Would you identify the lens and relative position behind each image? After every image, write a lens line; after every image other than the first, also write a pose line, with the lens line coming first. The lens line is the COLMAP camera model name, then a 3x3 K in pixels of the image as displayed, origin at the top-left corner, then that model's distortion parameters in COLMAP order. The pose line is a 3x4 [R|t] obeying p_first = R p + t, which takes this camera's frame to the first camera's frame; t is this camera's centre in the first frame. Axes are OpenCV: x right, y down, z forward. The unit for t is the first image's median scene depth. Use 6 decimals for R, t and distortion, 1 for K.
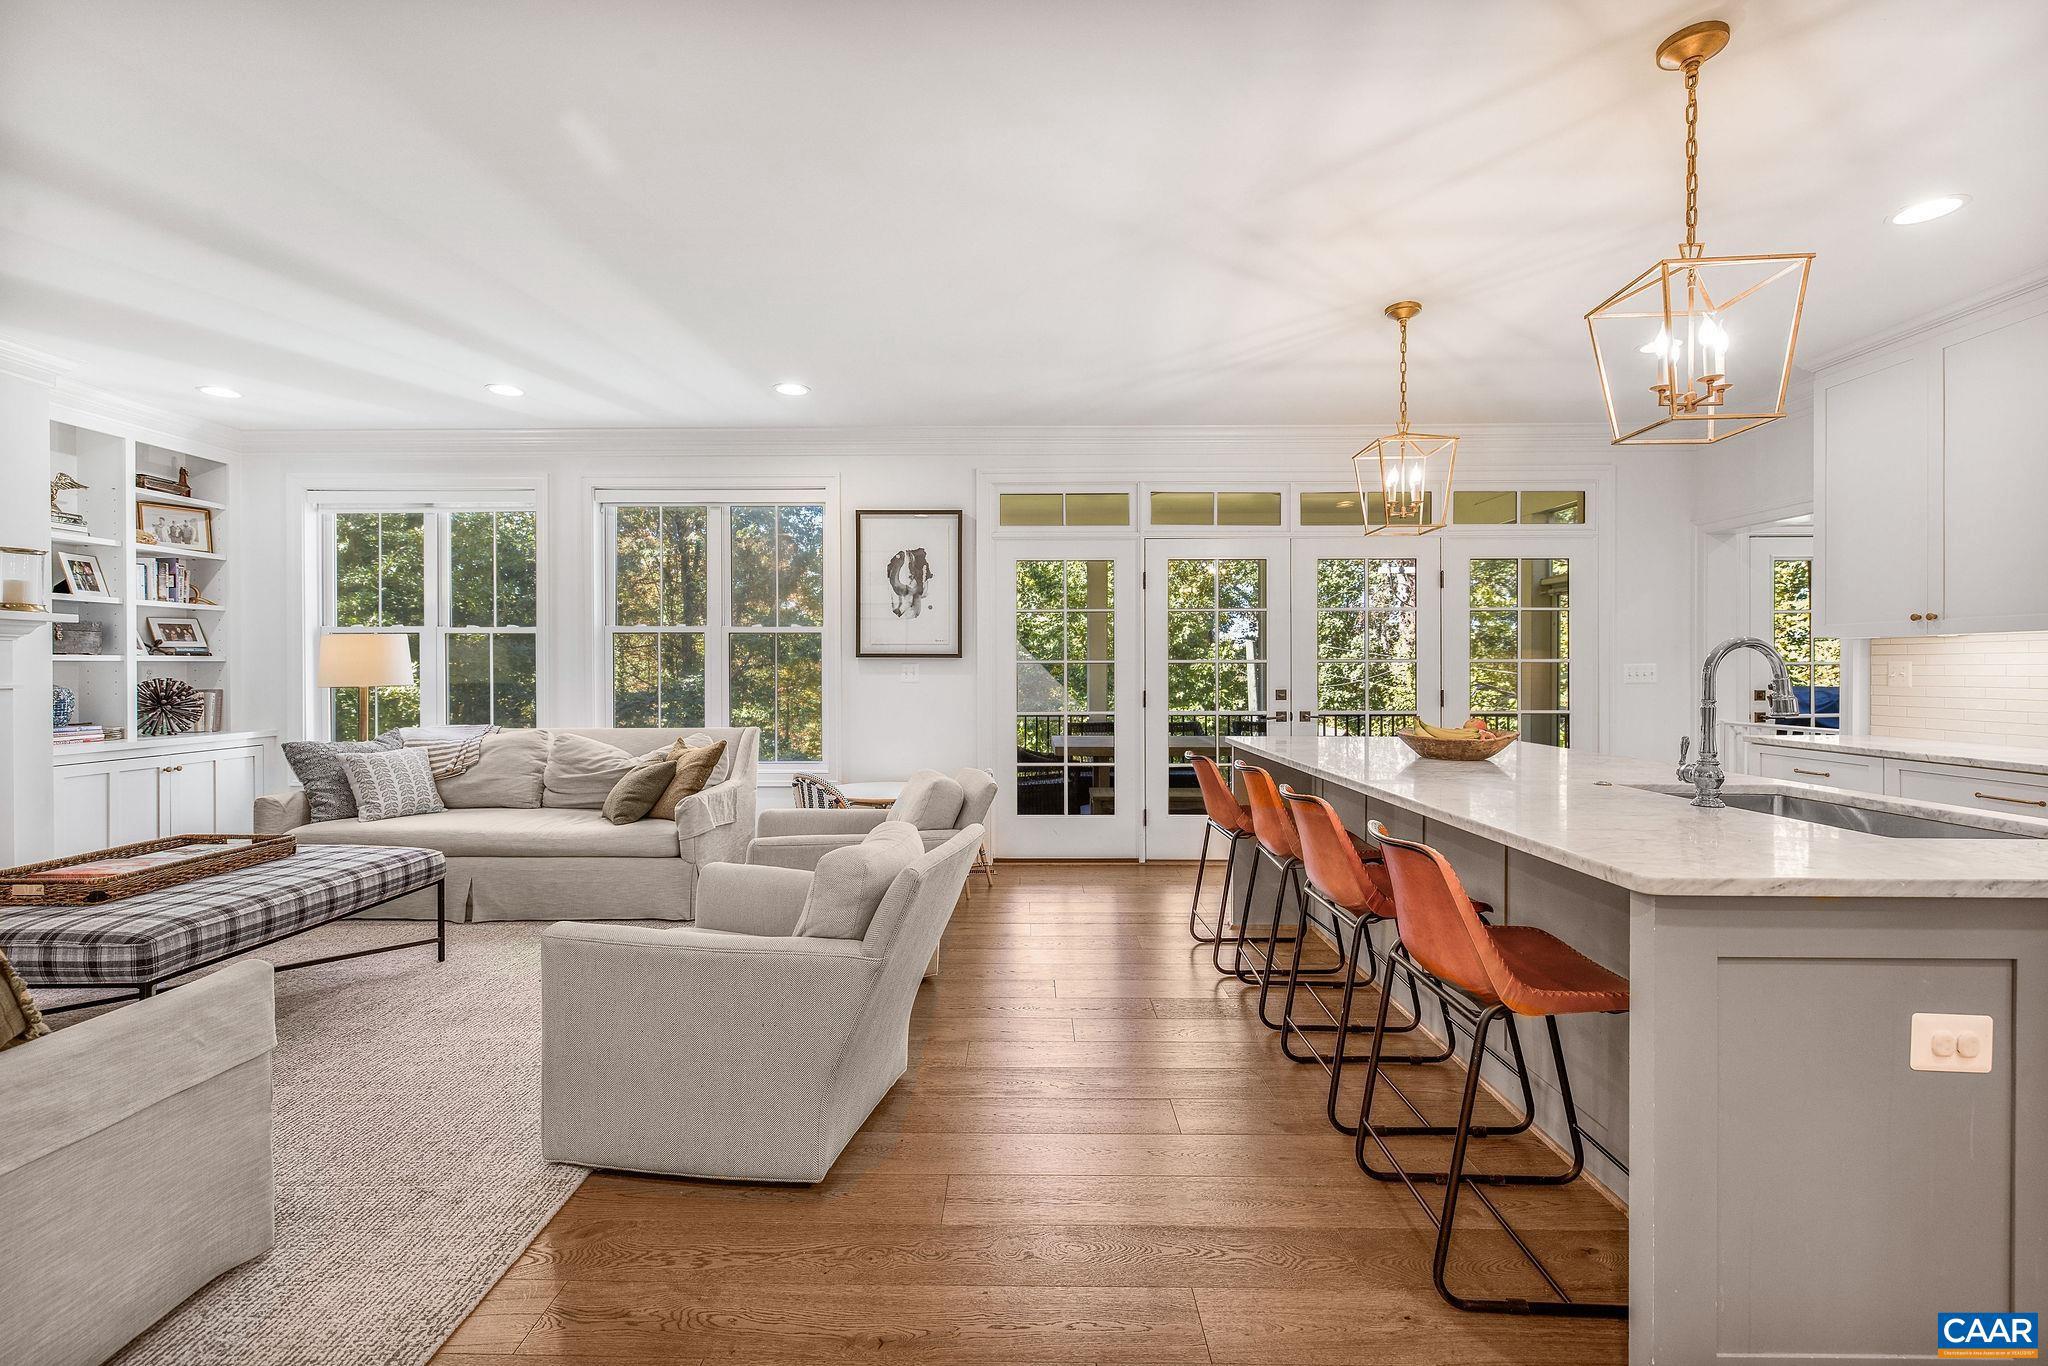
lens RADIAL K [[866.9, 0, 1006.0], [0, 866.9, 672.2], [0, 0, 1]] dist [0.001937, 0.000800]
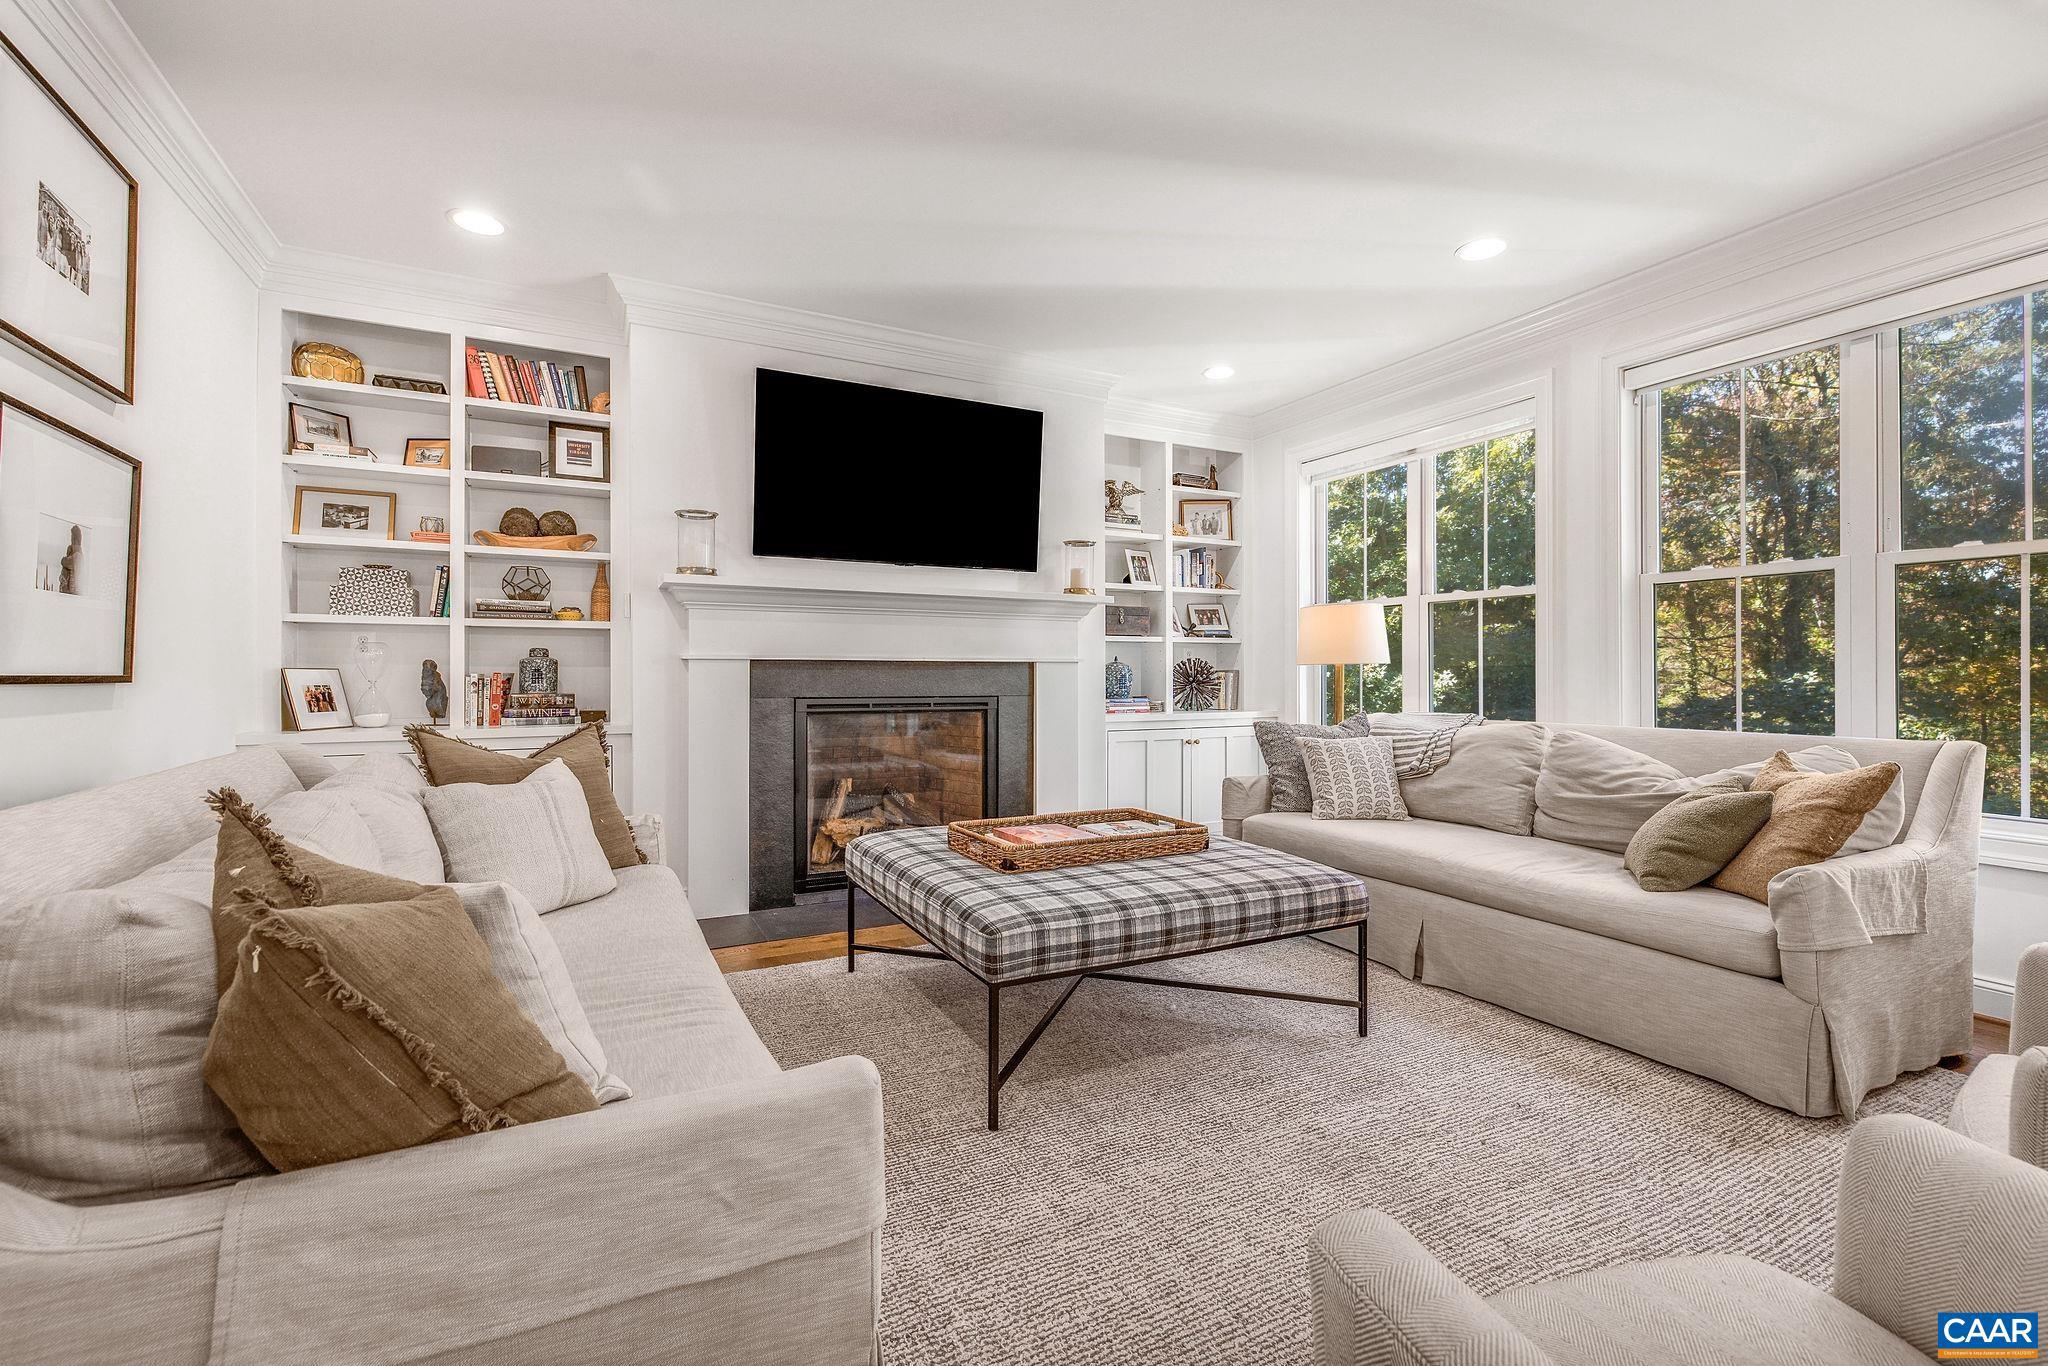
lens RADIAL K [[866.9, 0, 1027.5], [0, 866.9, 669.8], [0, 0, 1]] dist [0.001937, 0.000800]
pose [[0.476053, -0.001321, -0.879415, -0.110484], [-0.005179, 0.999977, -0.004305, 0.026906], [0.879401, 0.006604, 0.476036, 0.294941]]
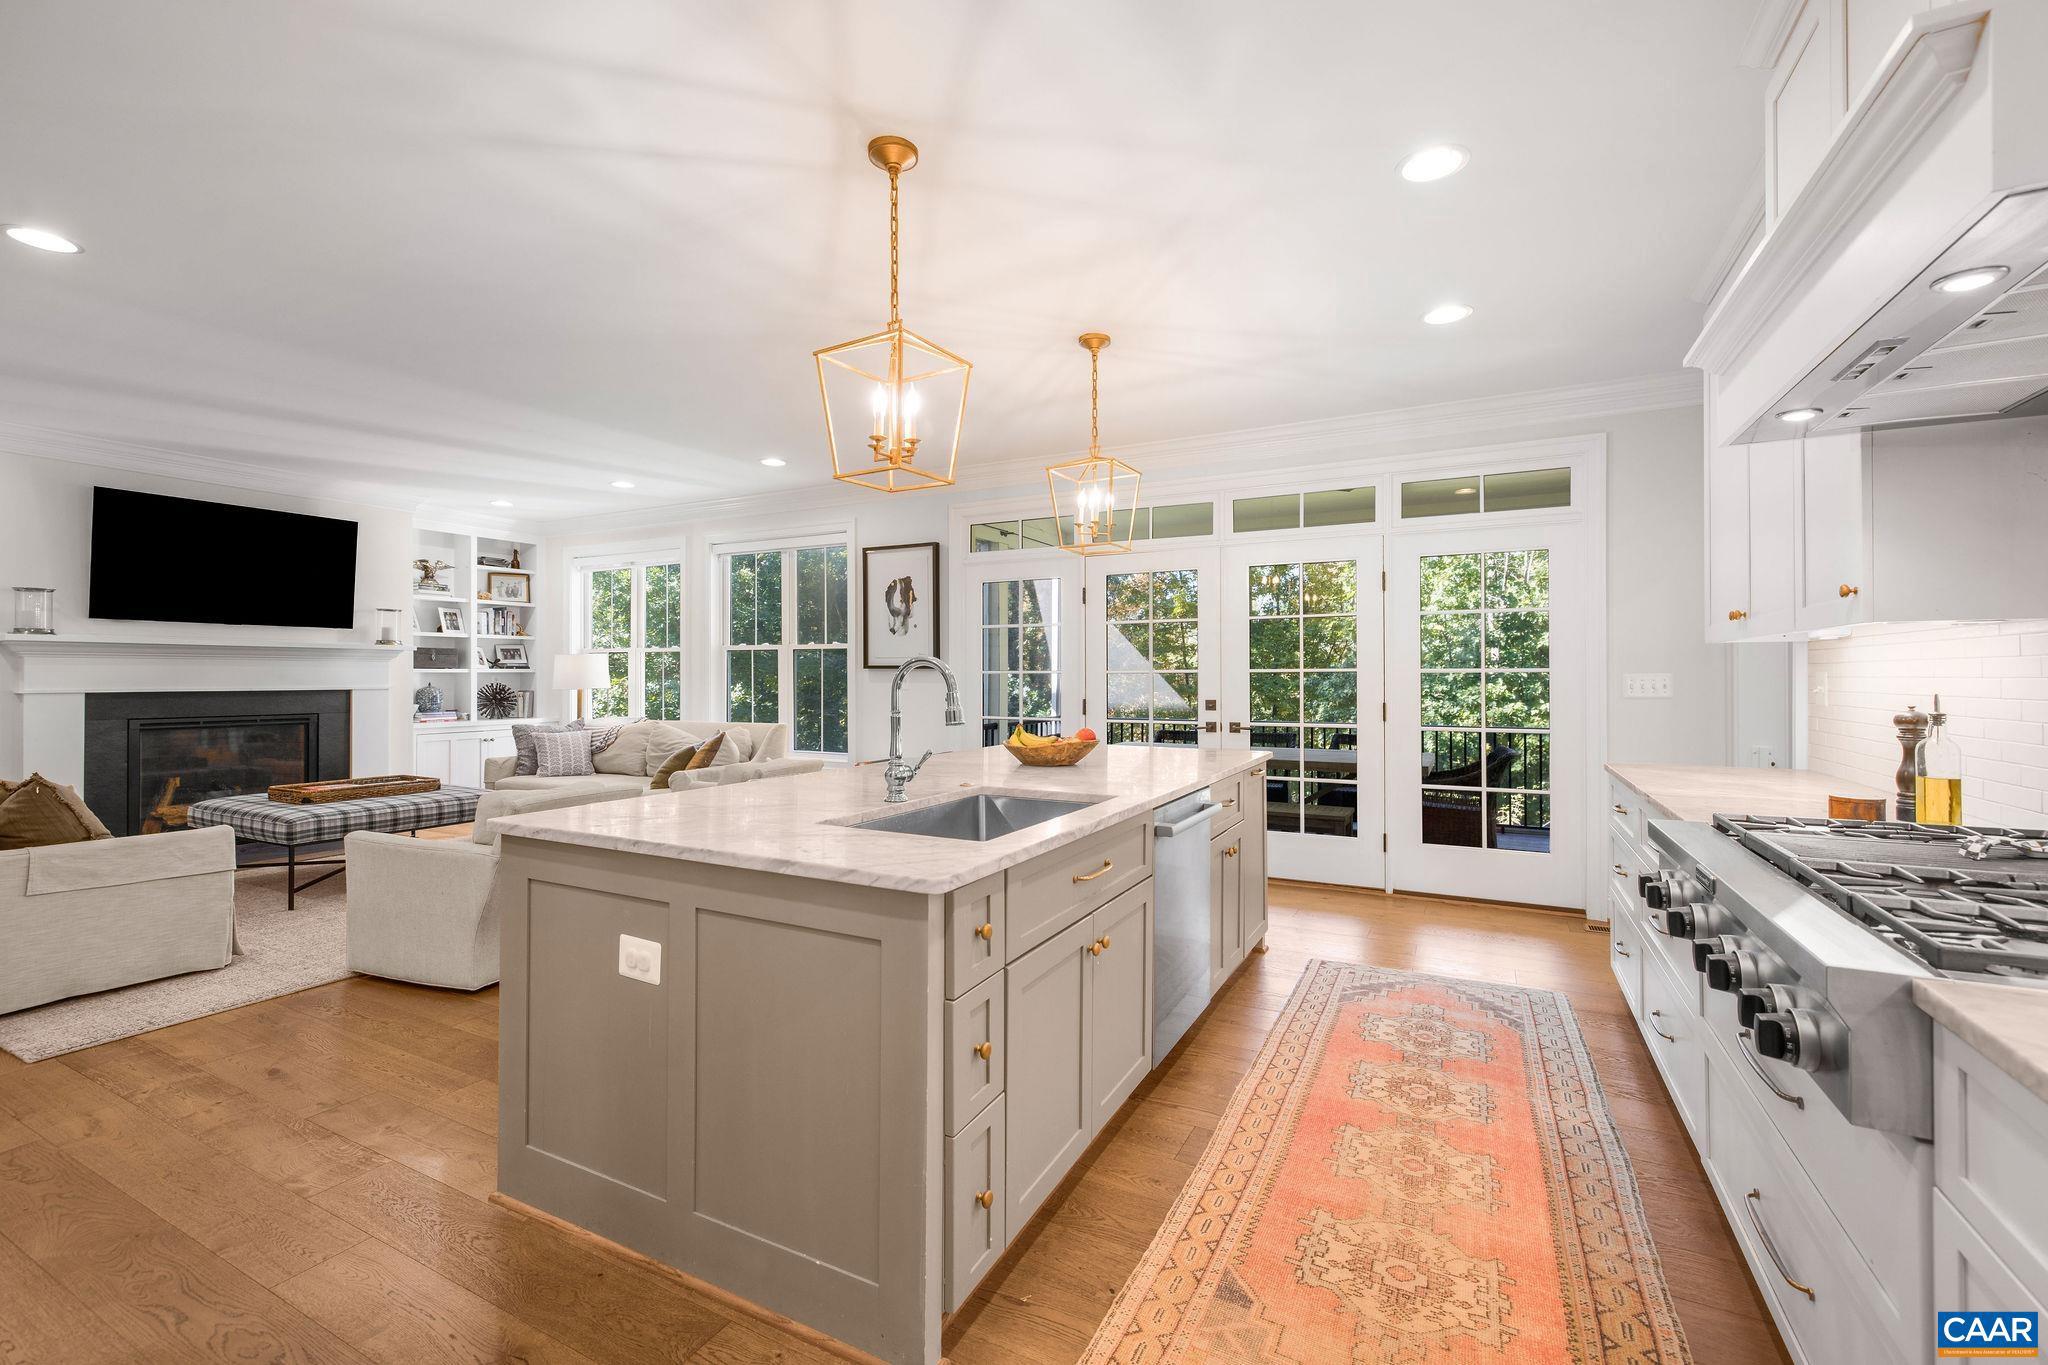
lens RADIAL K [[866.9, 0, 1016.1], [0, 866.9, 669.4], [0, 0, 1]] dist [0.001937, 0.000800]
pose [[0.890948, -0.002528, -0.454099, 0.598836], [-0.002380, 0.999945, -0.010236, -0.004486], [0.454099, 0.010200, 0.890893, 0.013478]]
